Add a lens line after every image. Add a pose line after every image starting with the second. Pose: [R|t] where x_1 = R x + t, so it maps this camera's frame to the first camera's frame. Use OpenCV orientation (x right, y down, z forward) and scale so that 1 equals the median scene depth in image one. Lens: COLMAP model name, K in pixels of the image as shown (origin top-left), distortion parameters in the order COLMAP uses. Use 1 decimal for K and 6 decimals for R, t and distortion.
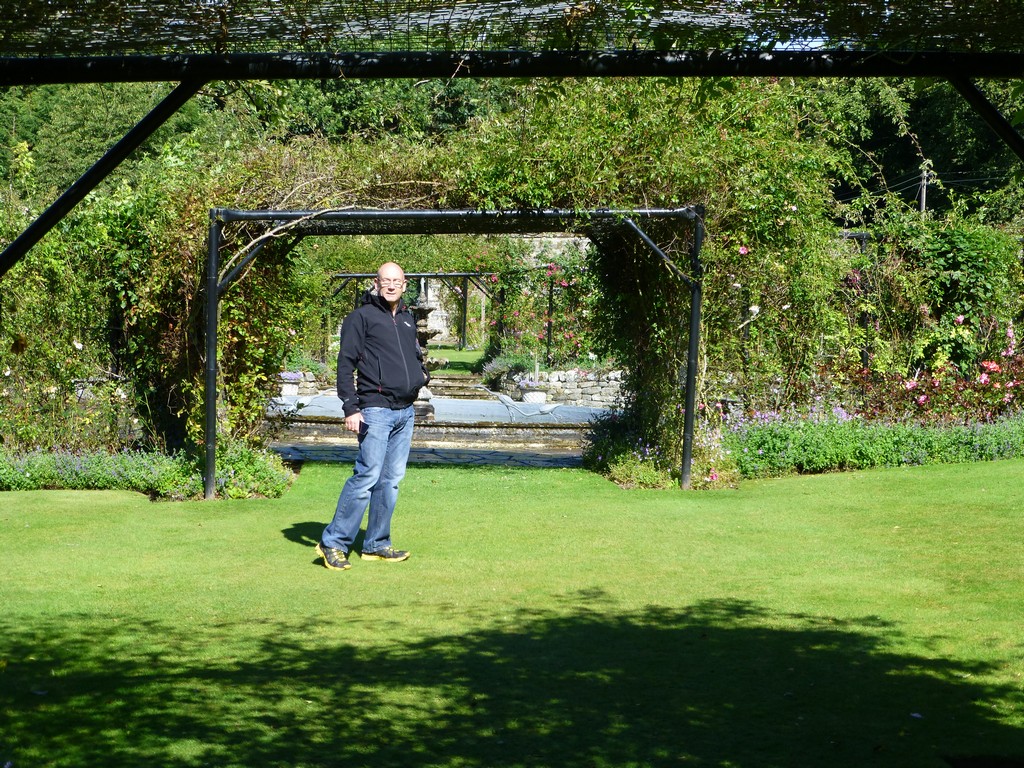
lens RADIAL K [[1850.4, 0, 520.8], [0, 1850.4, 383.2], [0, 0, 1]] dist [-0.100036, 0.000000]
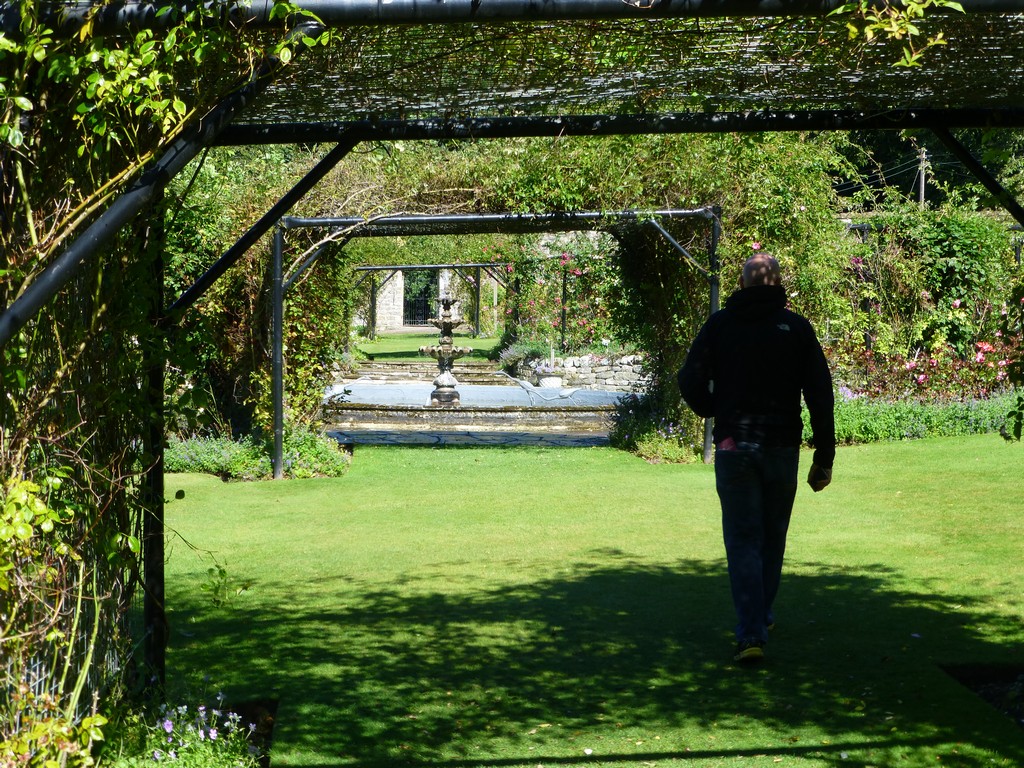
lens RADIAL K [[1850.4, 0, 503.4], [0, 1850.4, 384.8], [0, 0, 1]] dist [-0.100036, 0.000000]
pose [[0.999806, -0.016499, -0.010741, -0.020243], [0.016593, 0.999825, 0.008656, -0.001084], [0.010597, -0.008833, 0.999905, -0.105478]]
